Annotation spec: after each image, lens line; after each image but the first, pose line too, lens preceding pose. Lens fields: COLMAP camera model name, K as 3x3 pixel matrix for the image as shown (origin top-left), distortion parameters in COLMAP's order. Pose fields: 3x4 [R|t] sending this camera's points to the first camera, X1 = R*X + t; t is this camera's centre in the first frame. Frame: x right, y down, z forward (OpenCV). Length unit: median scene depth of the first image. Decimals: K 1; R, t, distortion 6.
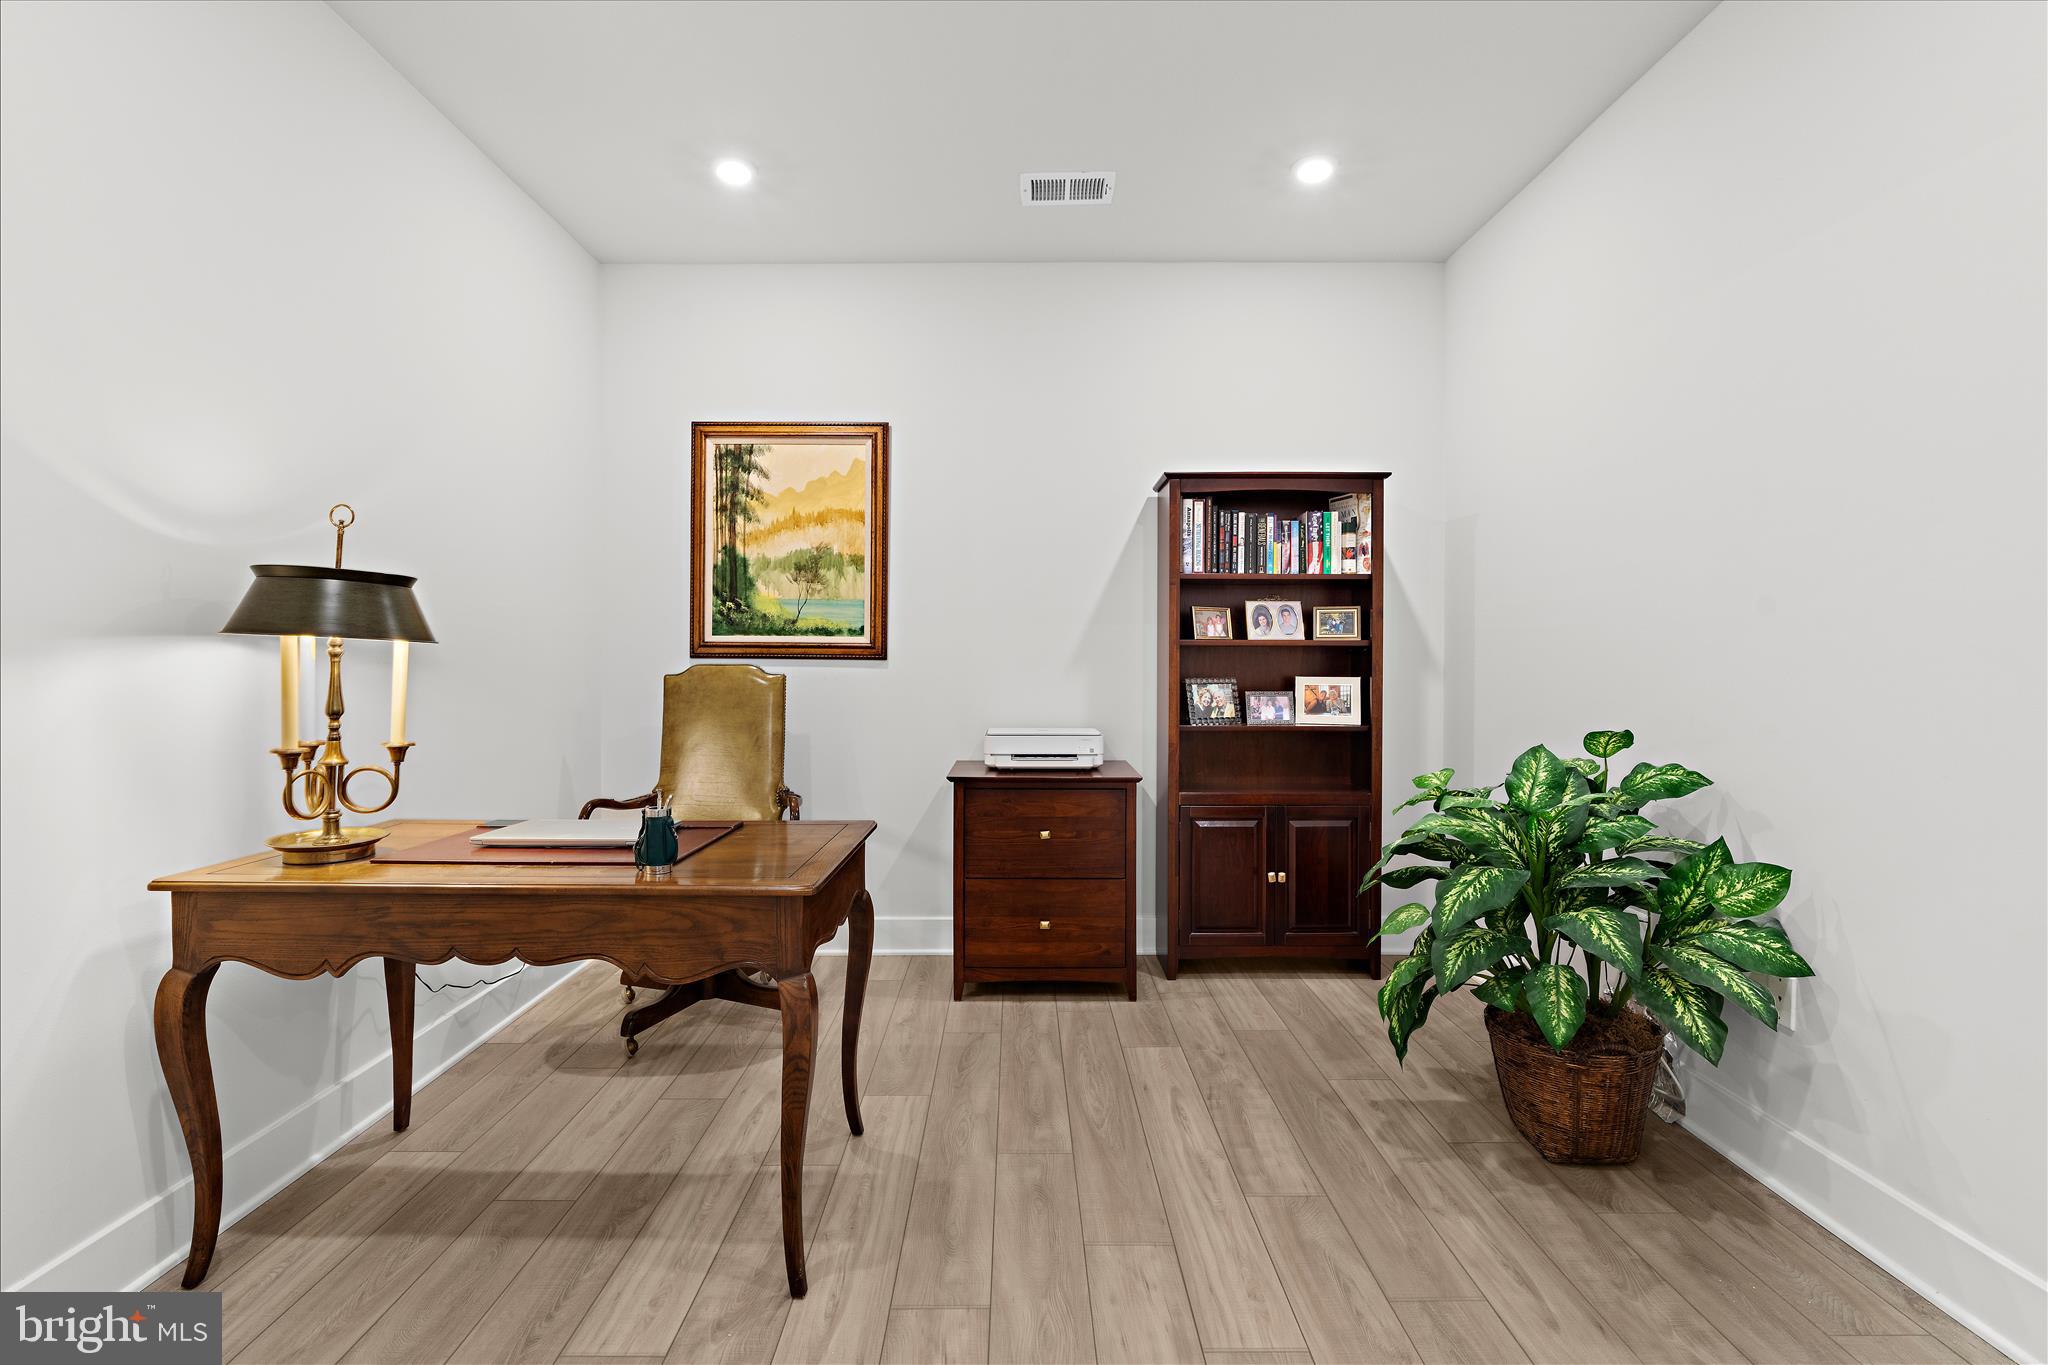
lens RADIAL K [[937.2, 0, 996.8], [0, 937.2, 657.6], [0, 0, 1]] dist [-0.012768, 0.003884]
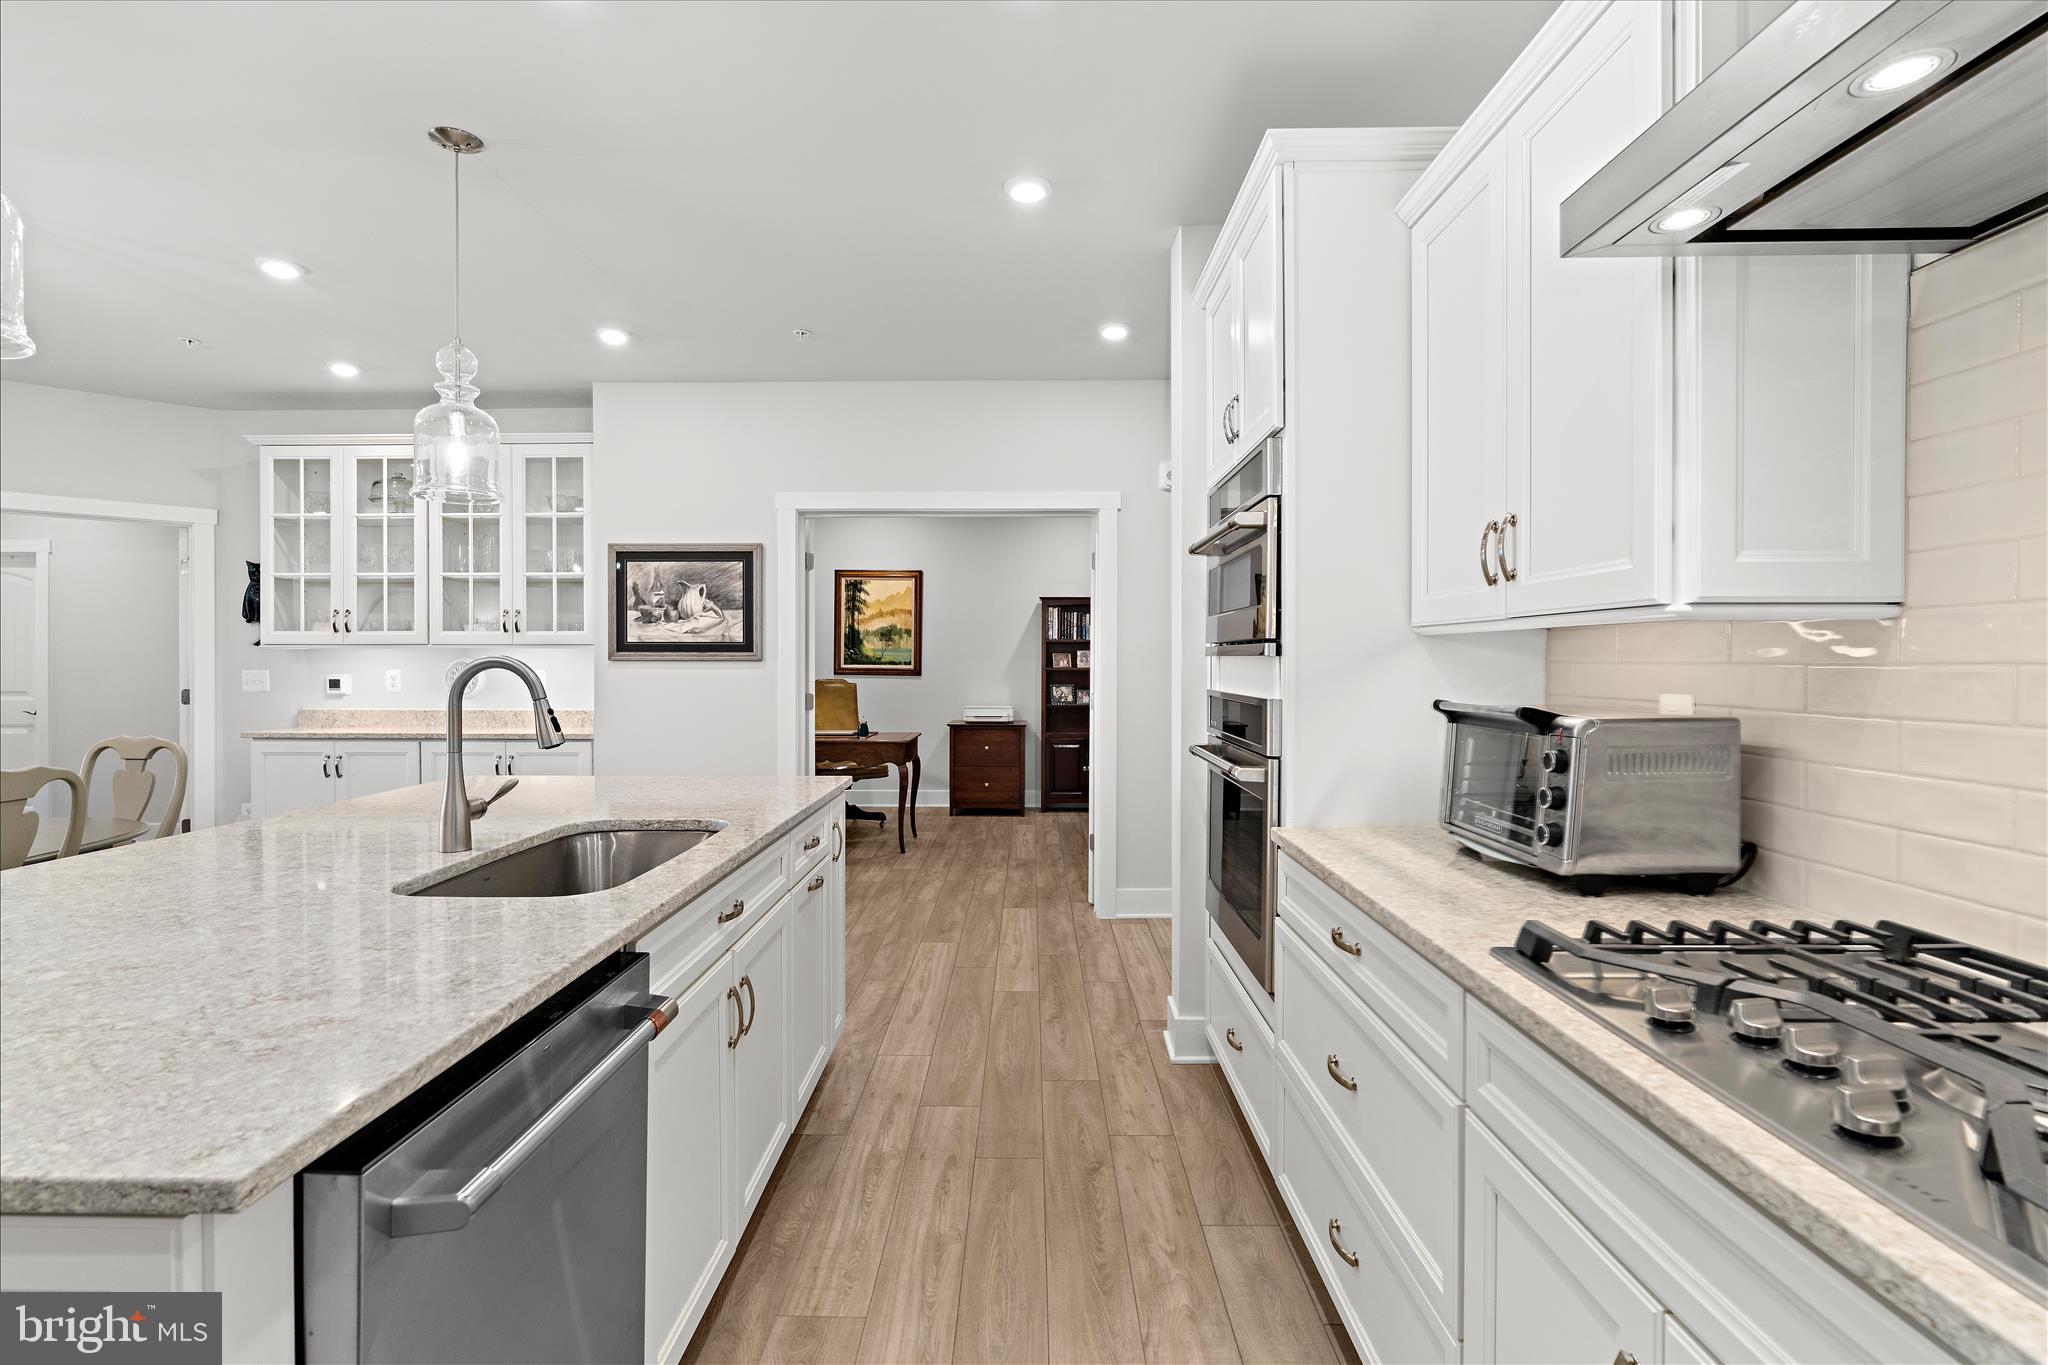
lens RADIAL K [[937.2, 0, 1024.1], [0, 937.2, 668.7], [0, 0, 1]] dist [-0.012768, 0.003884]
pose [[0.999902, 0.002969, 0.013663, 0.103637], [-0.003195, 0.999858, 0.016565, -0.054213], [-0.013612, -0.016607, 0.999769, -1.310896]]
